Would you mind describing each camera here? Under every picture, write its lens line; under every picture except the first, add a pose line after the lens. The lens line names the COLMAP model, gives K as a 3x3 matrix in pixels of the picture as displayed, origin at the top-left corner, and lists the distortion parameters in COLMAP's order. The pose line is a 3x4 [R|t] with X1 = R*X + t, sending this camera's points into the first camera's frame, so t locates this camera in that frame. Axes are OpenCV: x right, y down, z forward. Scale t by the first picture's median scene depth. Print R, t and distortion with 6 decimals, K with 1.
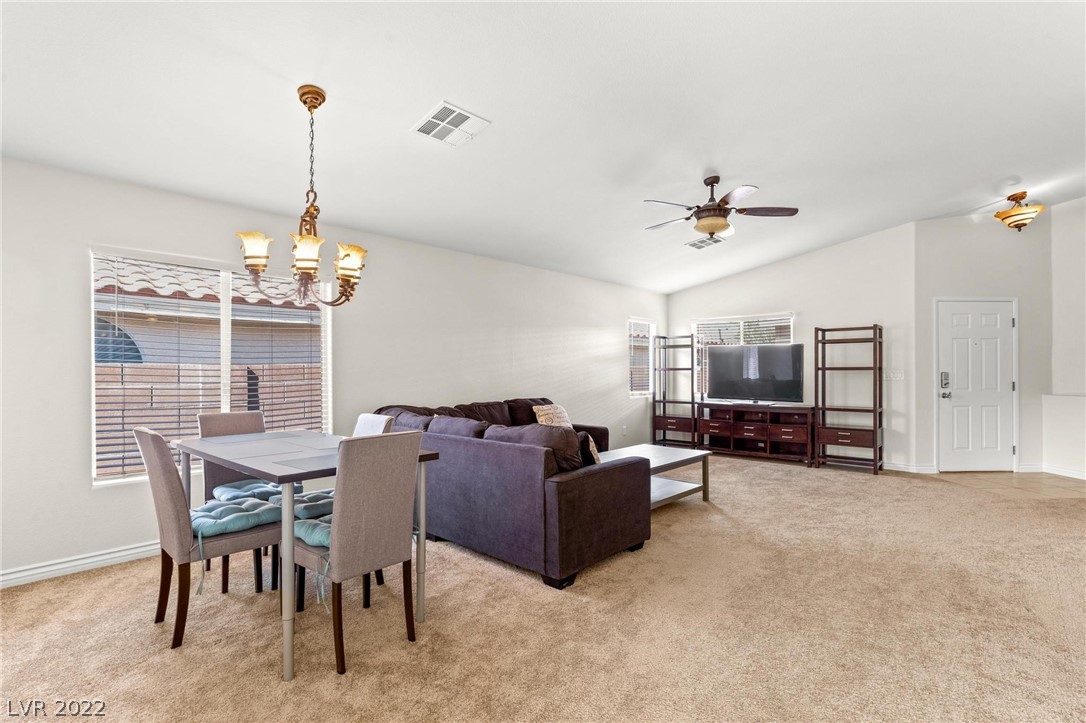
lens RADIAL K [[514.4, 0, 545.1], [0, 514.4, 371.1], [0, 0, 1]] dist [-0.001703, -0.000183]
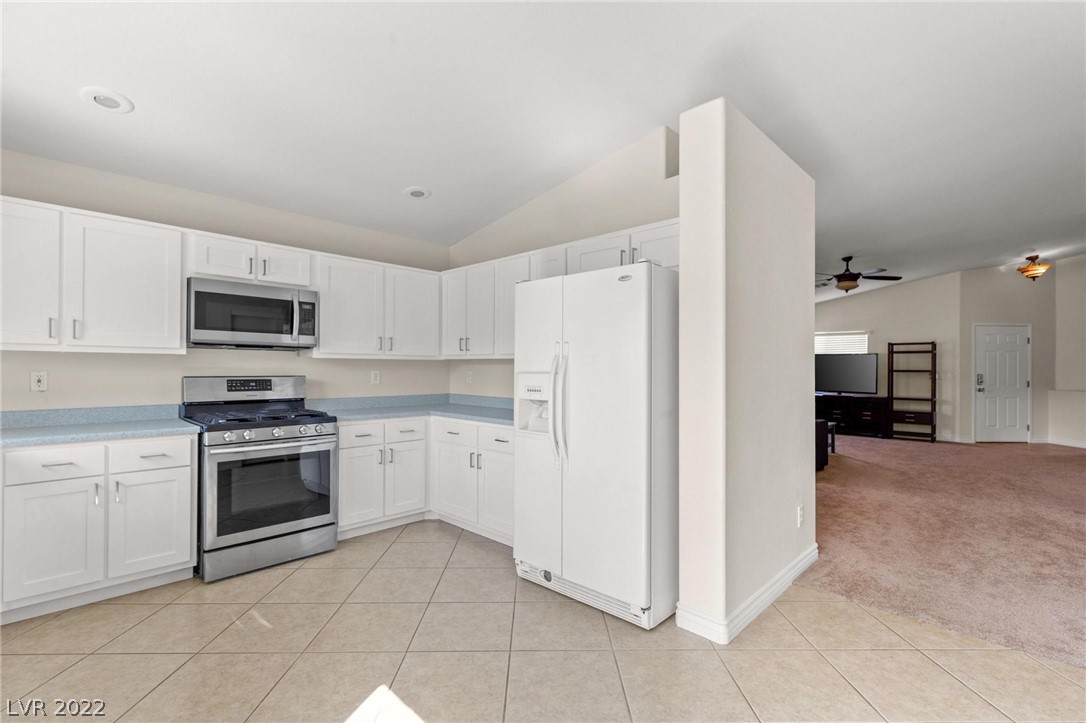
lens RADIAL K [[496.2, 0, 545.0], [0, 496.2, 368.5], [0, 0, 1]] dist [0.002941, 0.000276]
pose [[0.999850, 0.006546, -0.016050, -0.439085], [-0.006530, 0.999978, 0.001057, -0.007360], [0.016057, -0.000952, 0.999871, -0.437955]]
